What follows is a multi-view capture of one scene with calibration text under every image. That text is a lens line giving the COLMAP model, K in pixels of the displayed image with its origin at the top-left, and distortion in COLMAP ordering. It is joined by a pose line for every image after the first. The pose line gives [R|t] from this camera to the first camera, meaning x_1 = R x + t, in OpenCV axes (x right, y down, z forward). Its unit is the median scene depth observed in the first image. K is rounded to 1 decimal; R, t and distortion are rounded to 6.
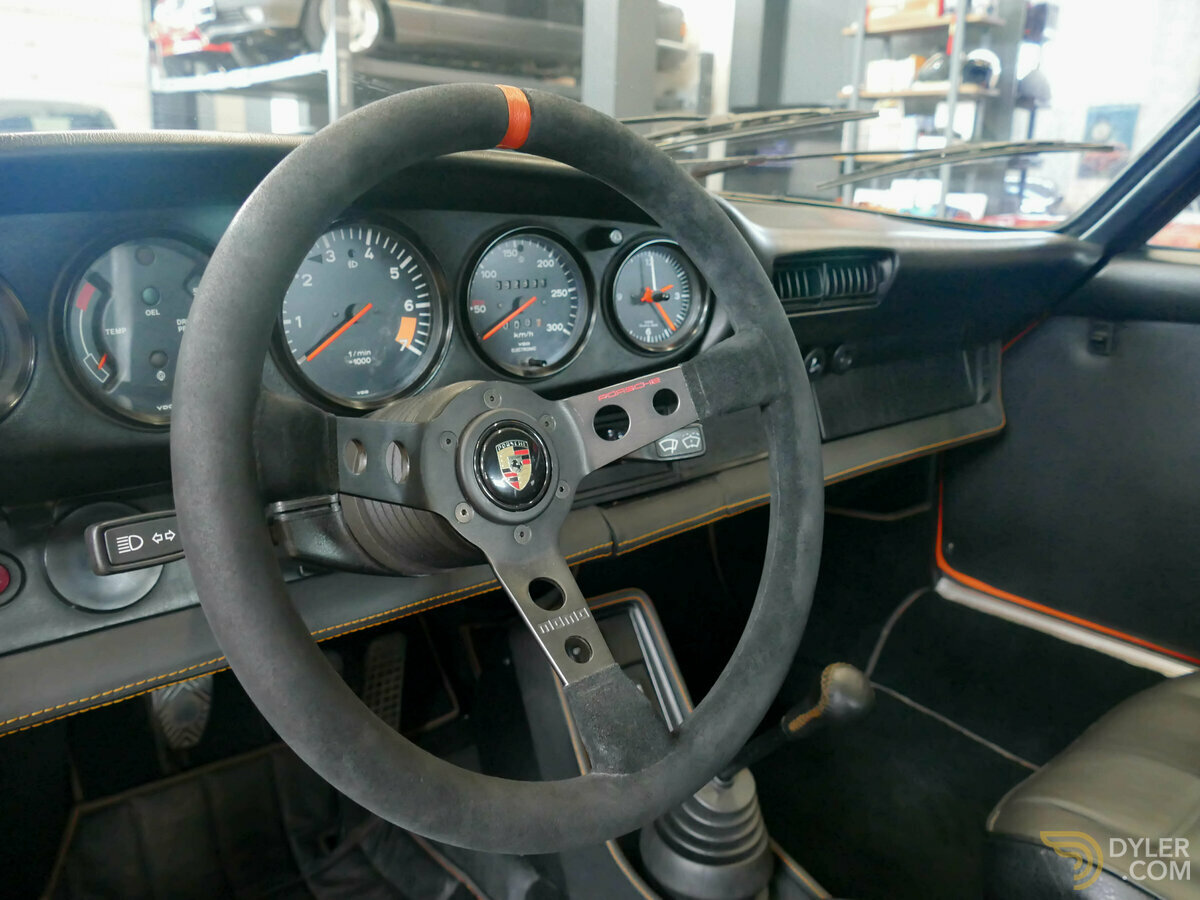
lens RADIAL K [[953.5, 0, 605.6], [0, 953.5, 439.9], [0, 0, 1]] dist [-0.022464, -0.007631]
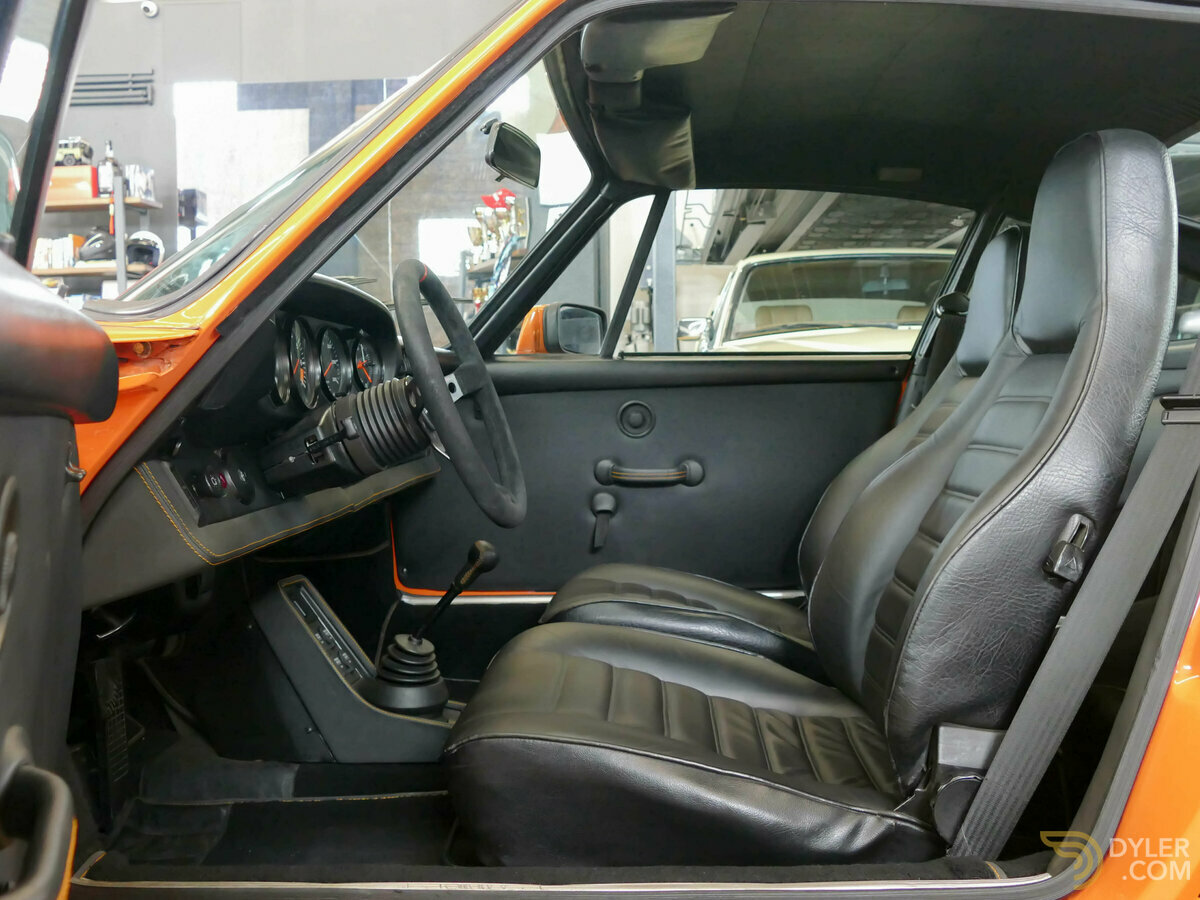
lens RADIAL K [[1163.6, 0, 577.3], [0, 1163.6, 412.2], [0, 0, 1]] dist [-0.036651, 0.000000]
pose [[0.711904, -0.058645, 0.699824, -1.330888], [0.218879, 0.965400, -0.141757, 0.377941], [-0.667297, 0.254094, 0.700108, -0.923500]]
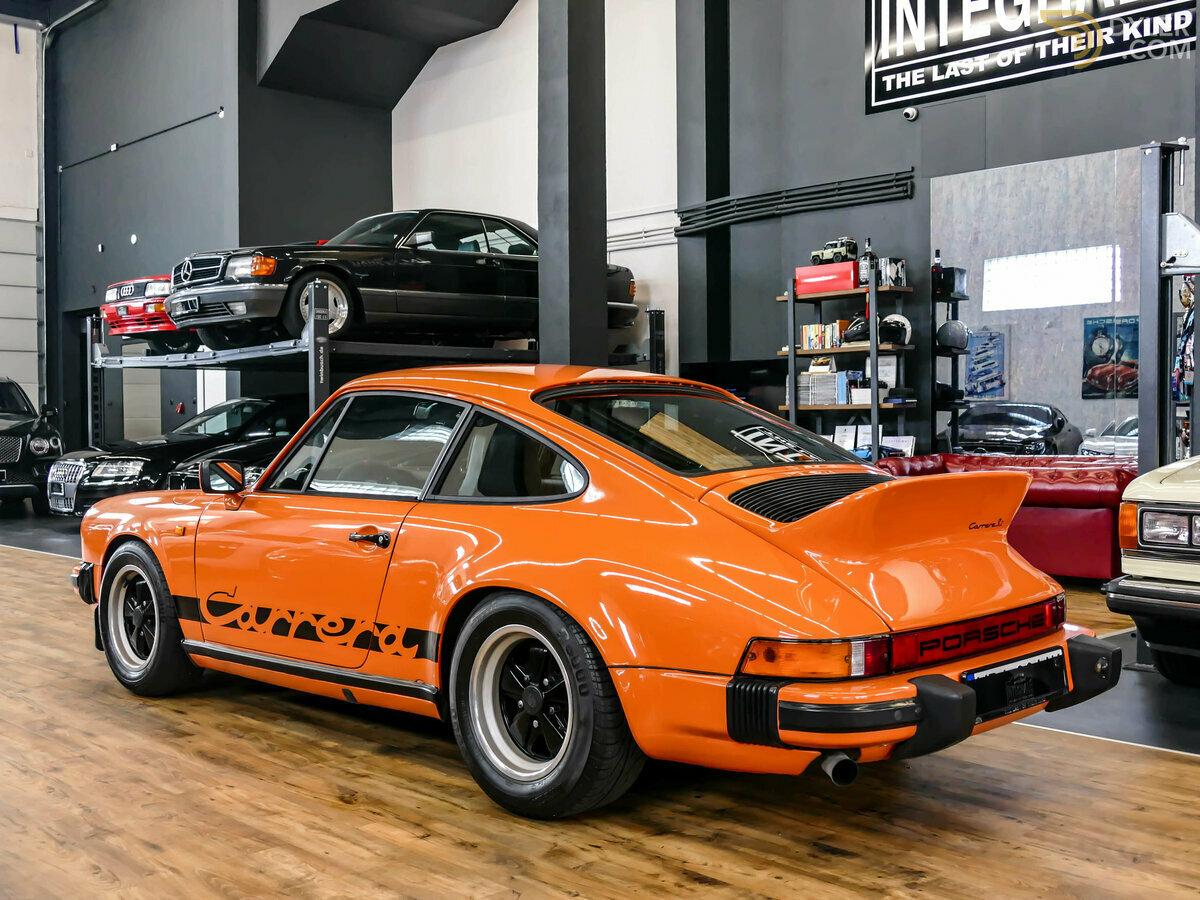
lens RADIAL K [[1278.3, 0, 600.2], [0, 1278.3, 461.1], [0, 0, 1]] dist [-0.042532, 0.000000]
pose [[0.997725, -0.050648, 0.044496, -0.334557], [0.059695, 0.970413, -0.233955, 0.976142], [-0.031331, 0.236078, 0.971229, -4.352911]]
